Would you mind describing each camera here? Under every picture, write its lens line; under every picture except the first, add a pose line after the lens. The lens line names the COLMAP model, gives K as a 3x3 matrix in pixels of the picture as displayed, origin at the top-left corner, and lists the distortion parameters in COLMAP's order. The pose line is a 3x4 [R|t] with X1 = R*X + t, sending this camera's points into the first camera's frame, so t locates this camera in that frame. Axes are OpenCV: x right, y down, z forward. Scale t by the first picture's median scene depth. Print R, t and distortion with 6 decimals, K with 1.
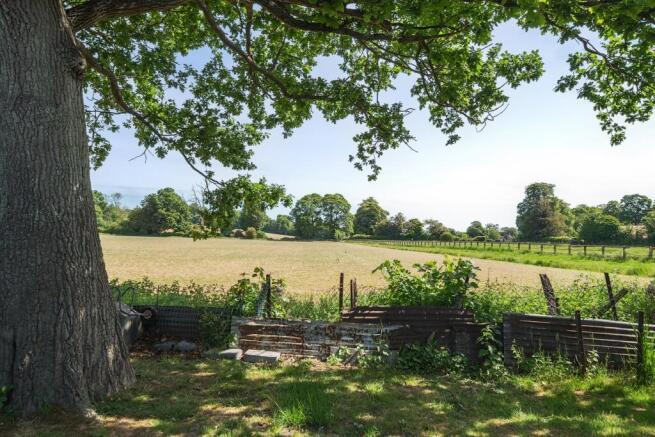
lens RADIAL K [[428.3, 0, 326.7], [0, 428.3, 215.8], [0, 0, 1]] dist [-0.005110, -0.000617]
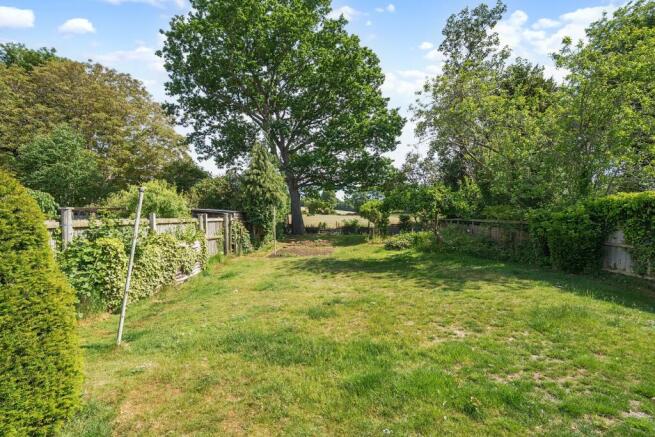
lens RADIAL K [[291.4, 0, 326.7], [0, 291.4, 214.5], [0, 0, 1]] dist [0.000367, 0.000179]
pose [[0.983851, -0.021111, -0.177740, 0.019384], [0.031065, 0.998089, 0.053408, -0.005894], [0.176273, -0.058067, 0.982627, -0.093378]]
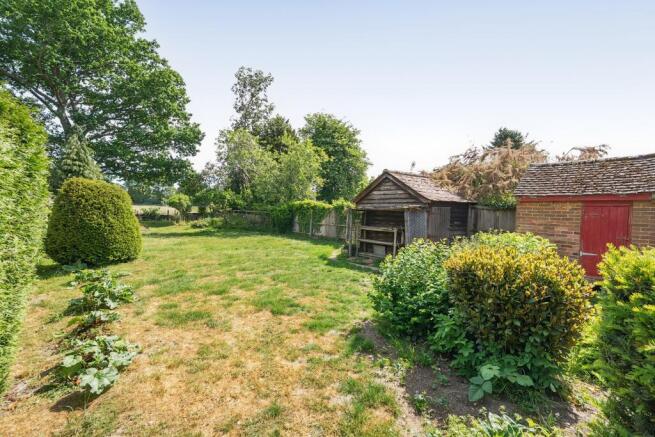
lens RADIAL K [[291.4, 0, 326.5], [0, 291.4, 215.7], [0, 0, 1]] dist [0.000367, 0.000179]
pose [[0.863625, 0.012992, 0.503966, 0.010012], [-0.055538, 0.996035, 0.069494, -0.007821], [-0.501065, -0.088006, 0.860923, -0.135776]]
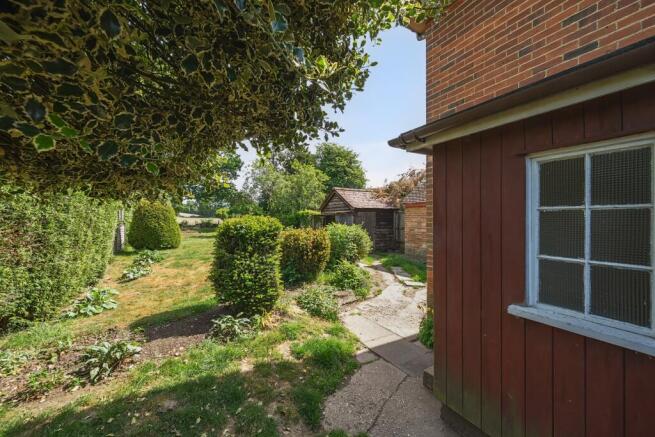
lens RADIAL K [[258.1, 0, 328.1], [0, 258.1, 219.2], [0, 0, 1]] dist [0.000661, 0.000006]
pose [[0.926598, 0.005022, 0.376021, 0.017738], [-0.027846, 0.998082, 0.055290, -0.008428], [-0.375022, -0.061702, 0.924960, -0.156979]]
